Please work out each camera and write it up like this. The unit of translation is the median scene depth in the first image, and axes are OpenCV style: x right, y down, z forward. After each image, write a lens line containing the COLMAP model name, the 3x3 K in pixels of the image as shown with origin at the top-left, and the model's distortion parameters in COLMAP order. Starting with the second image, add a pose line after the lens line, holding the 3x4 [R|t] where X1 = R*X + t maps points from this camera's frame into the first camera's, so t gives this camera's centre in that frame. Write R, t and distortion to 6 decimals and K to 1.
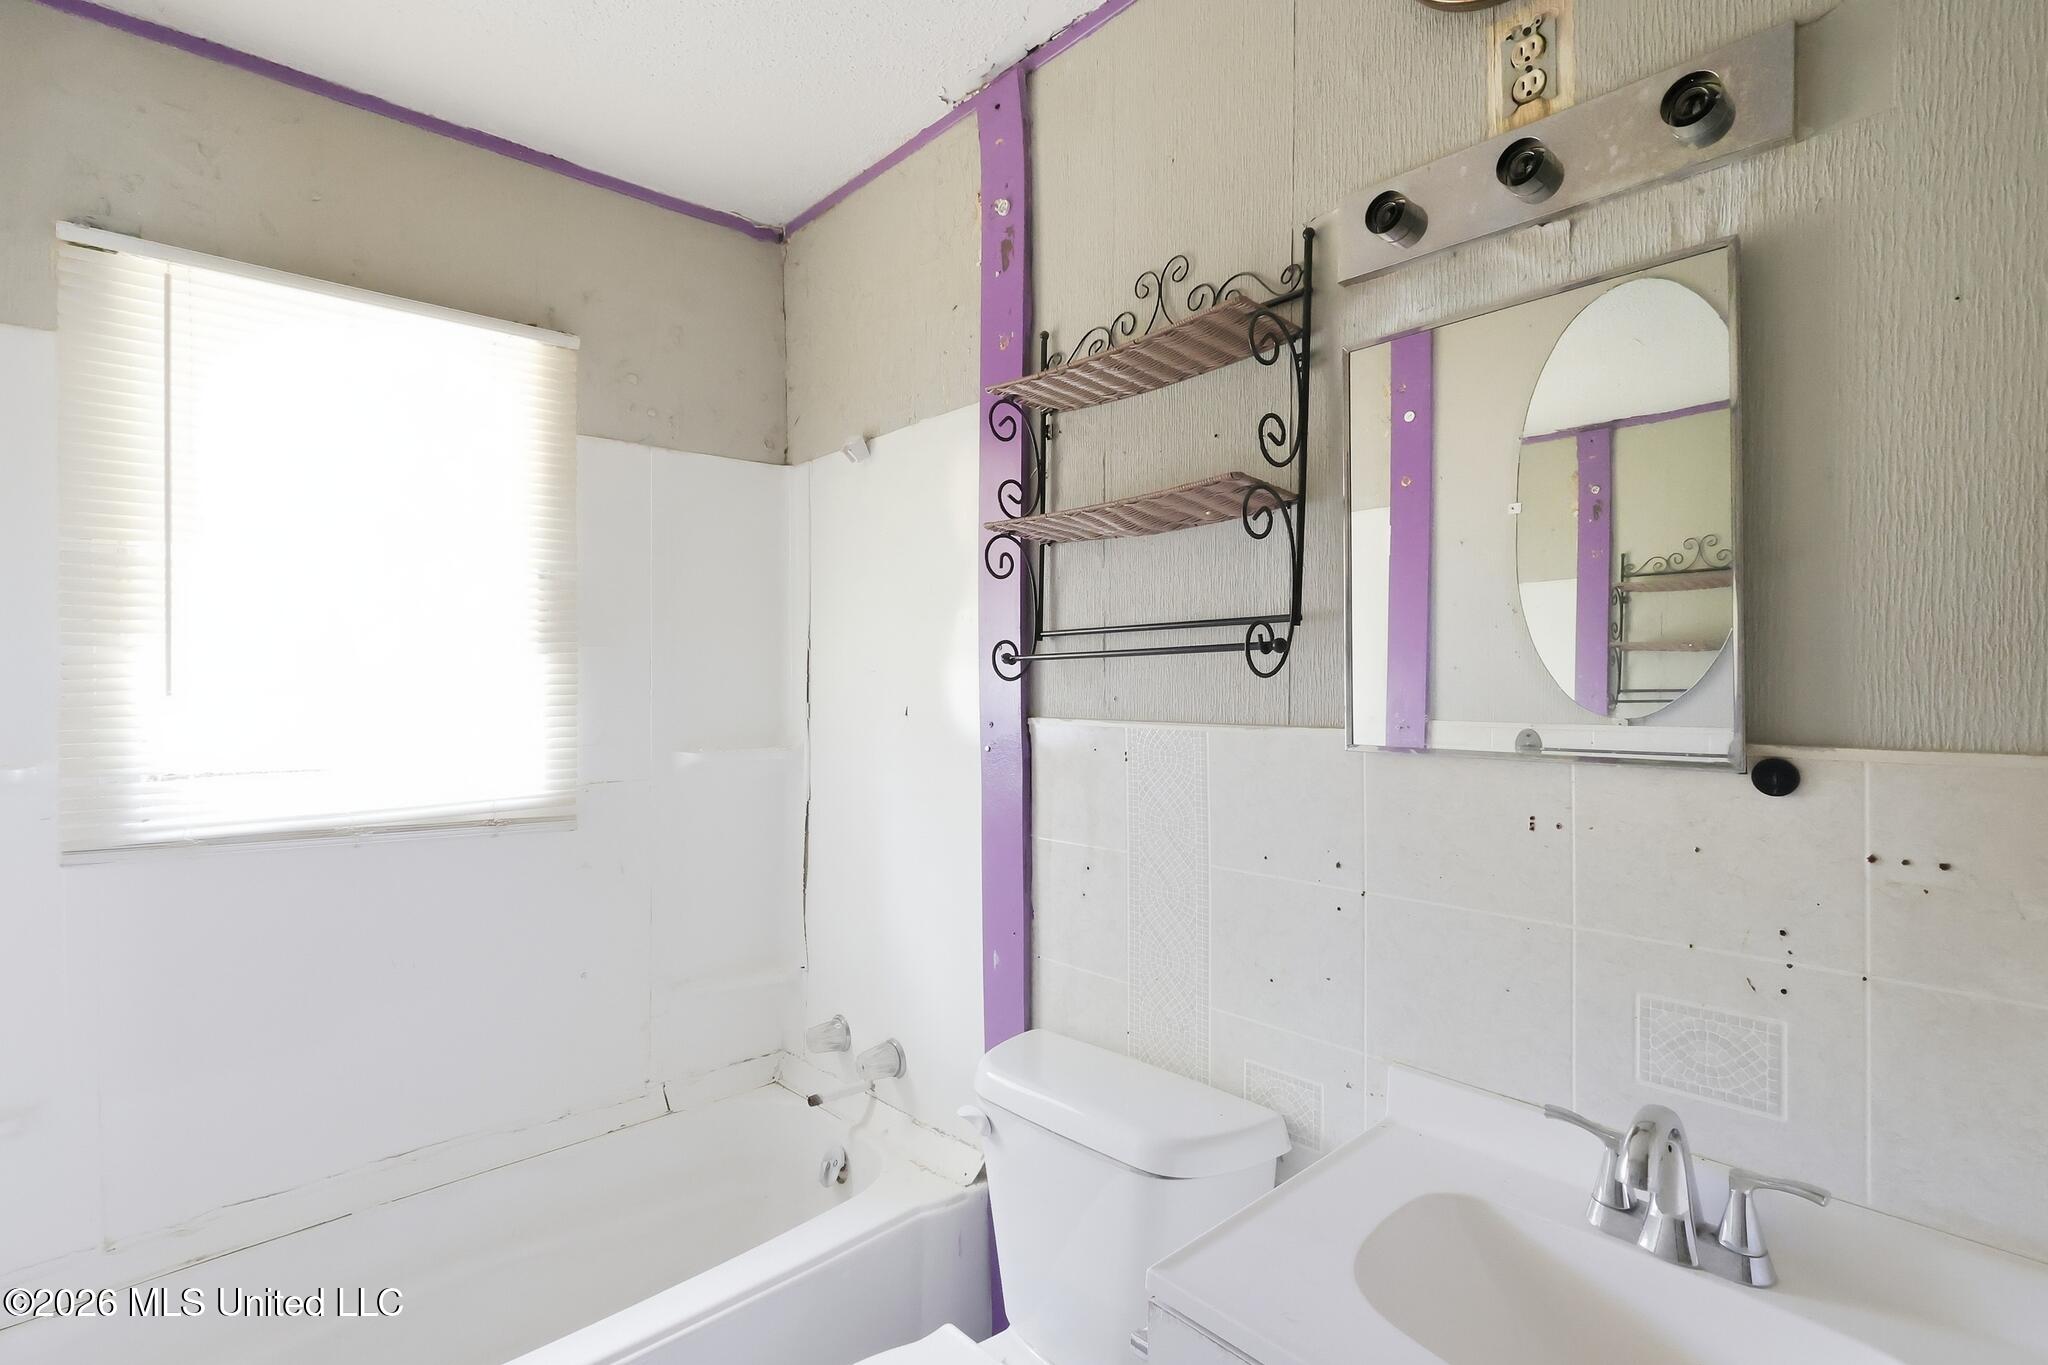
lens RADIAL K [[979.6, 0, 1033.0], [0, 979.6, 675.6], [0, 0, 1]] dist [0.002892, 0.000425]
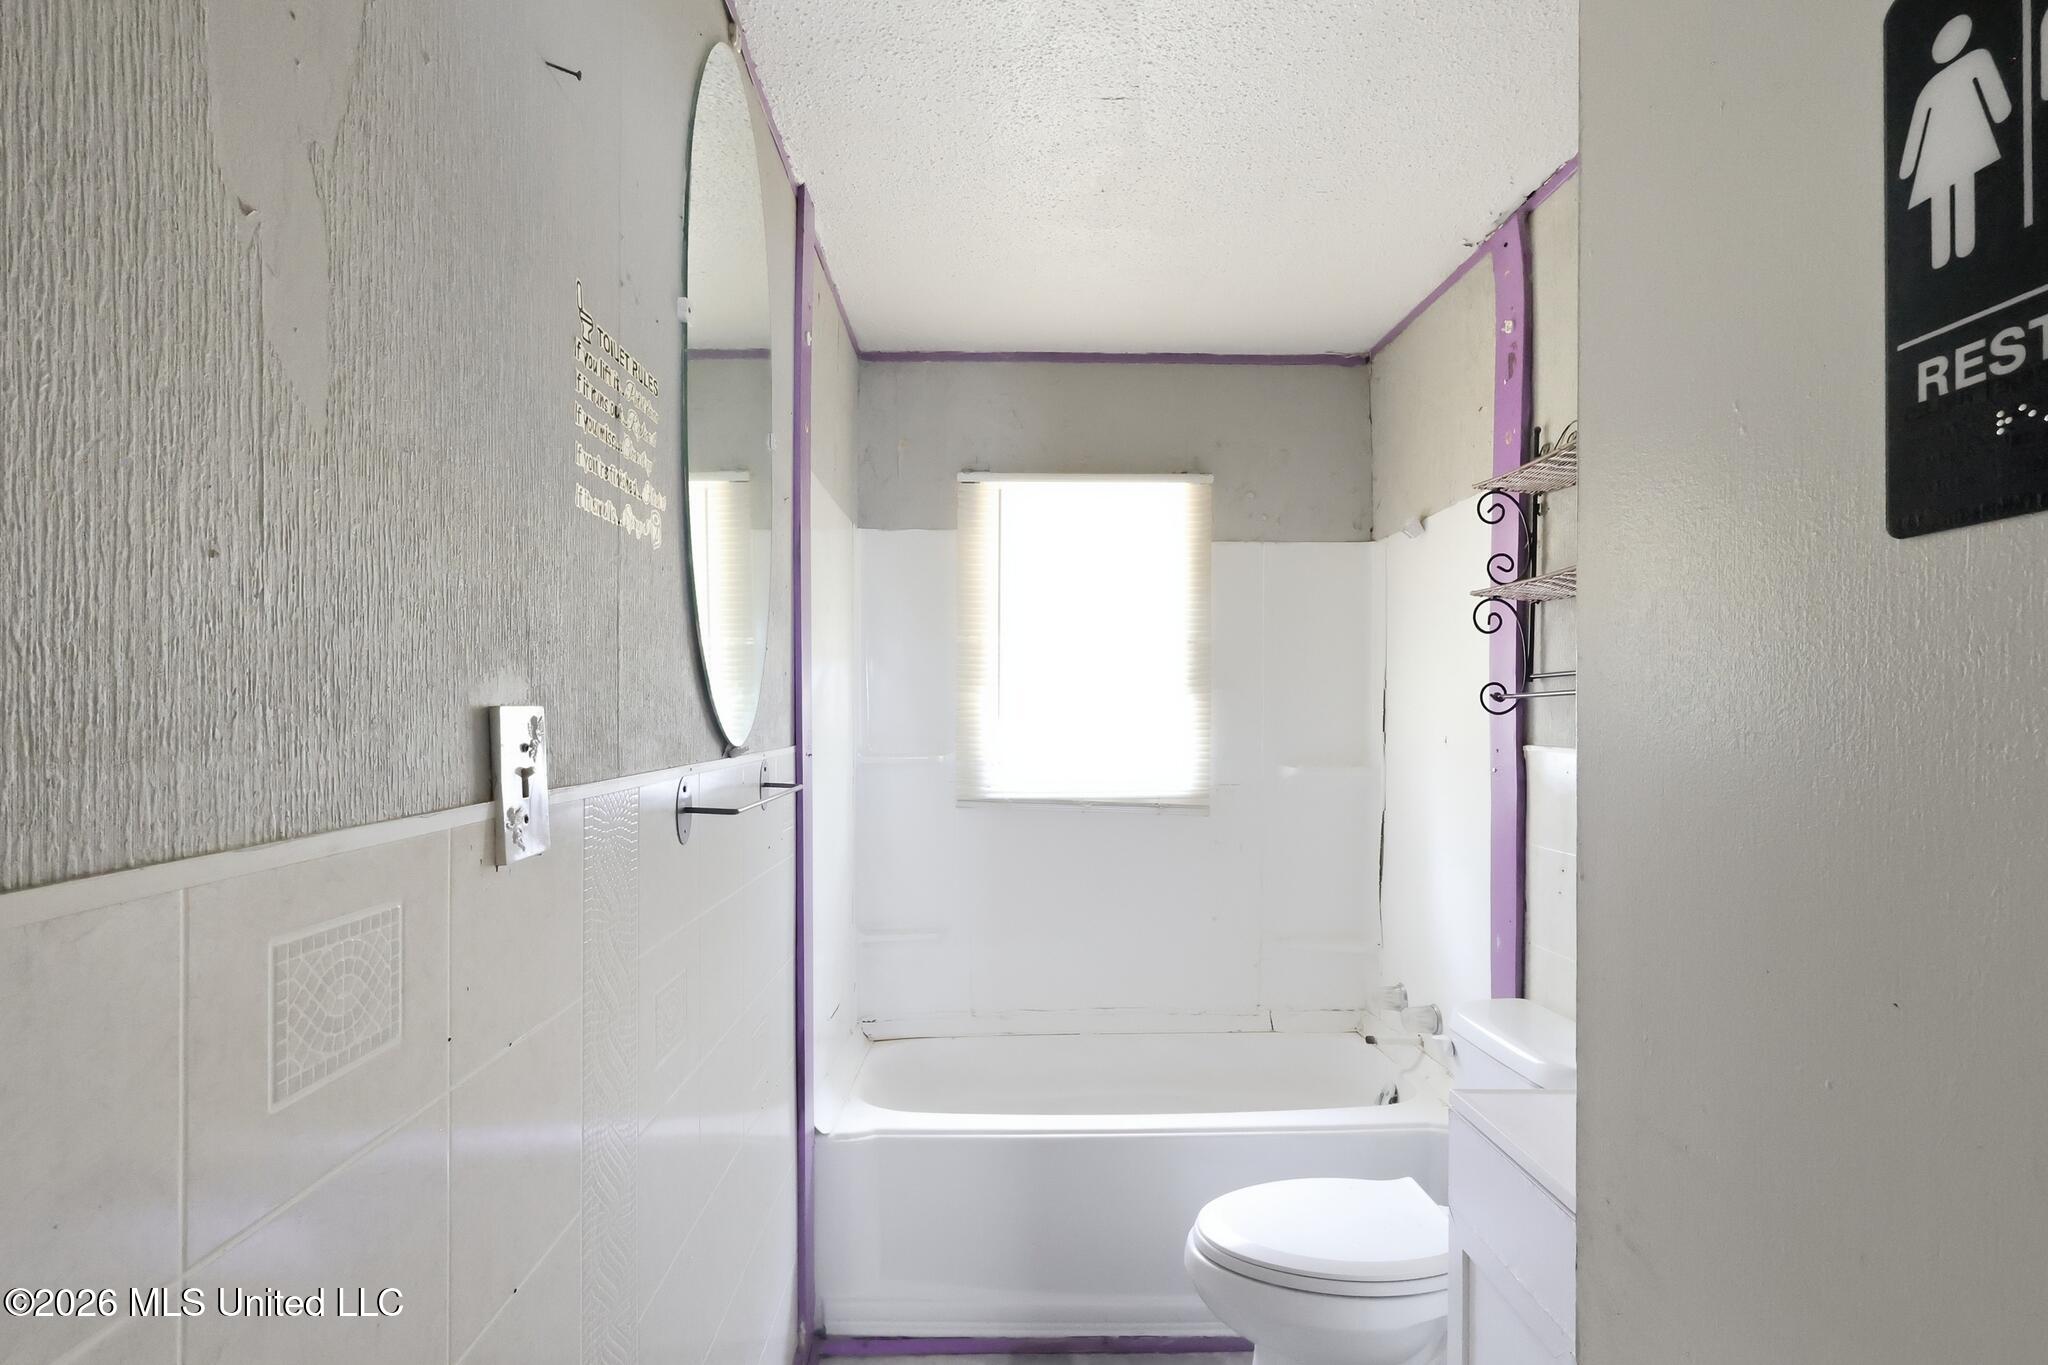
lens RADIAL K [[979.6, 0, 1021.0], [0, 979.6, 700.4], [0, 0, 1]] dist [0.002892, 0.000425]
pose [[0.757629, -0.001496, -0.652684, 0.309162], [-0.005248, 0.999951, -0.008384, 0.000746], [0.652664, 0.009778, 0.757584, -0.321024]]
